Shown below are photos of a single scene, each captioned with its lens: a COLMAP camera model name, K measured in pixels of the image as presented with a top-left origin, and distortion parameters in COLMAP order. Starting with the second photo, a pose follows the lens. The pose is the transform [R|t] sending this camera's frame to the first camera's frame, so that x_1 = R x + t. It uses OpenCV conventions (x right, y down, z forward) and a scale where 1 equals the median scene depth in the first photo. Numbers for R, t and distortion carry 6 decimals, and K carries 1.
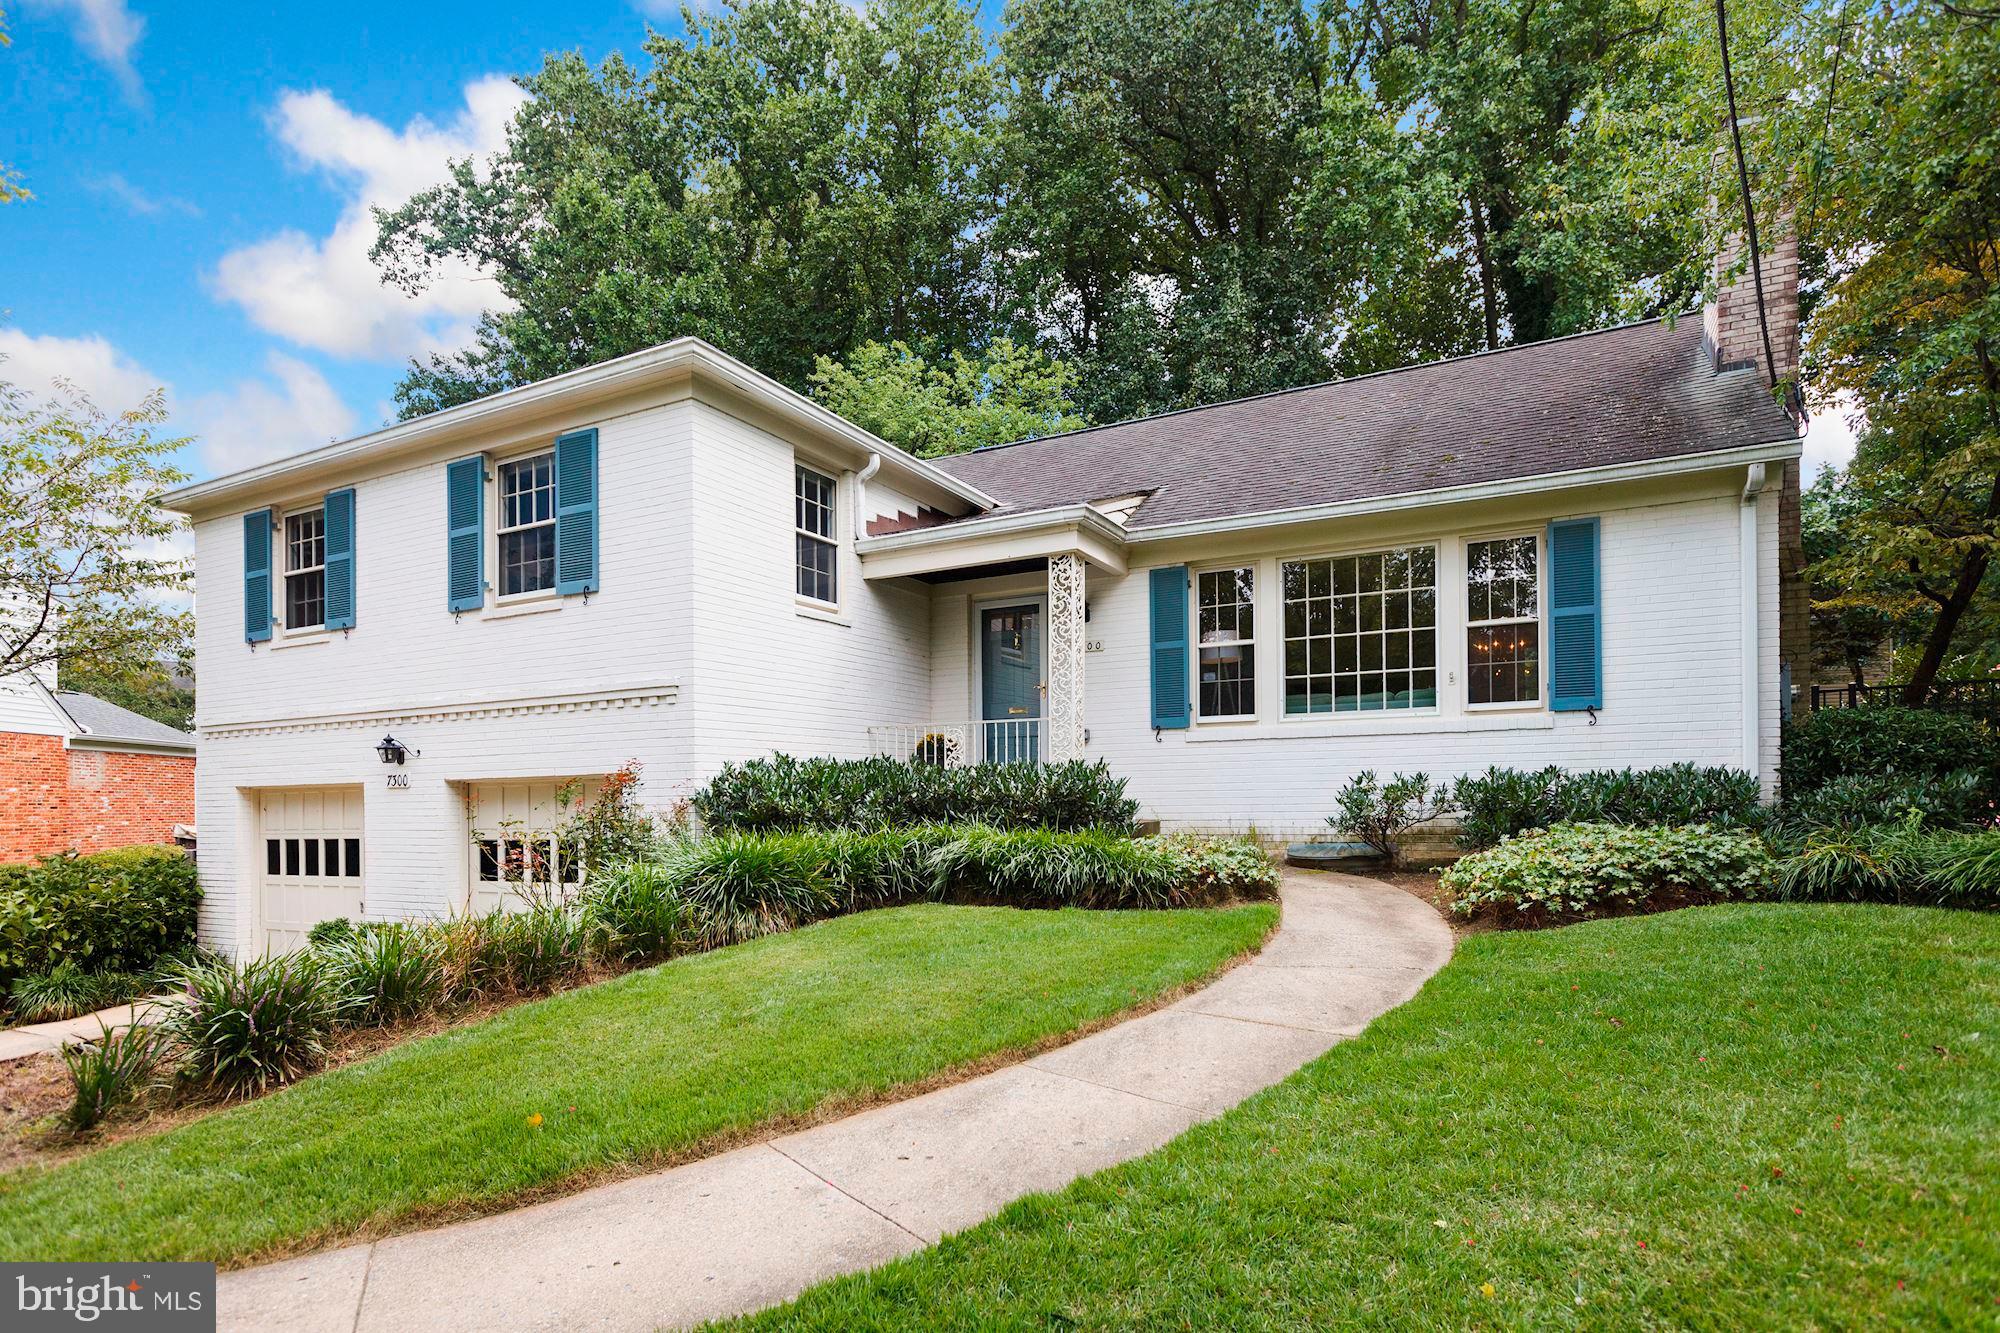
lens RADIAL K [[1104.1, 0, 895.9], [0, 1104.1, 662.0], [0, 0, 1]] dist [0.005586, -0.003703]
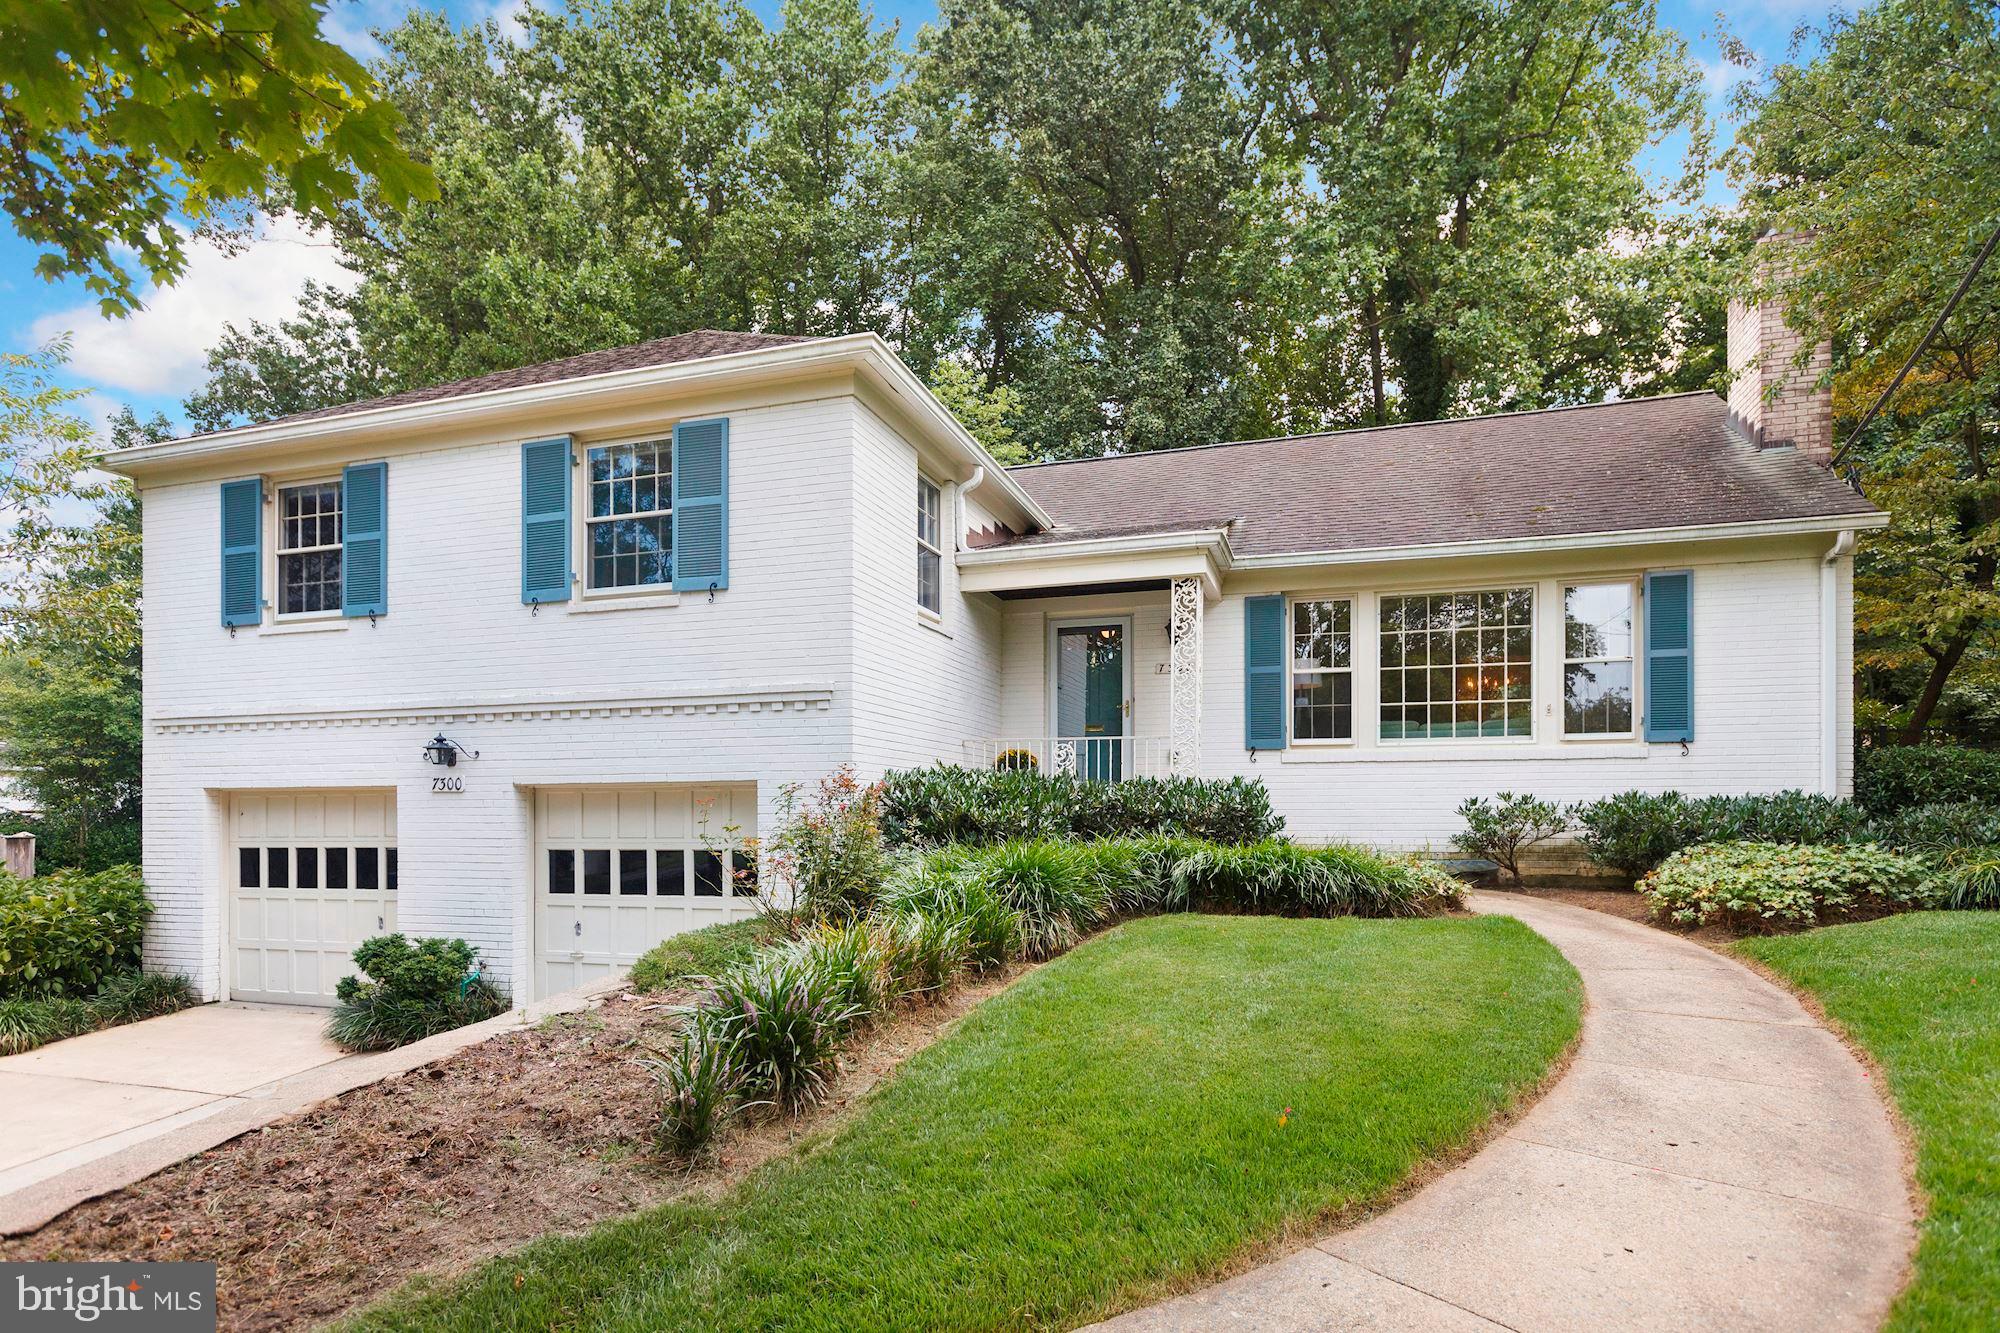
lens RADIAL K [[1104.1, 0, 945.1], [0, 1104.1, 684.2], [0, 0, 1]] dist [0.005586, -0.003703]
pose [[0.983246, 0.037497, 0.178384, -0.232934], [-0.037687, 0.999287, -0.002322, 0.011910], [-0.178343, -0.004440, 0.983958, 0.026359]]
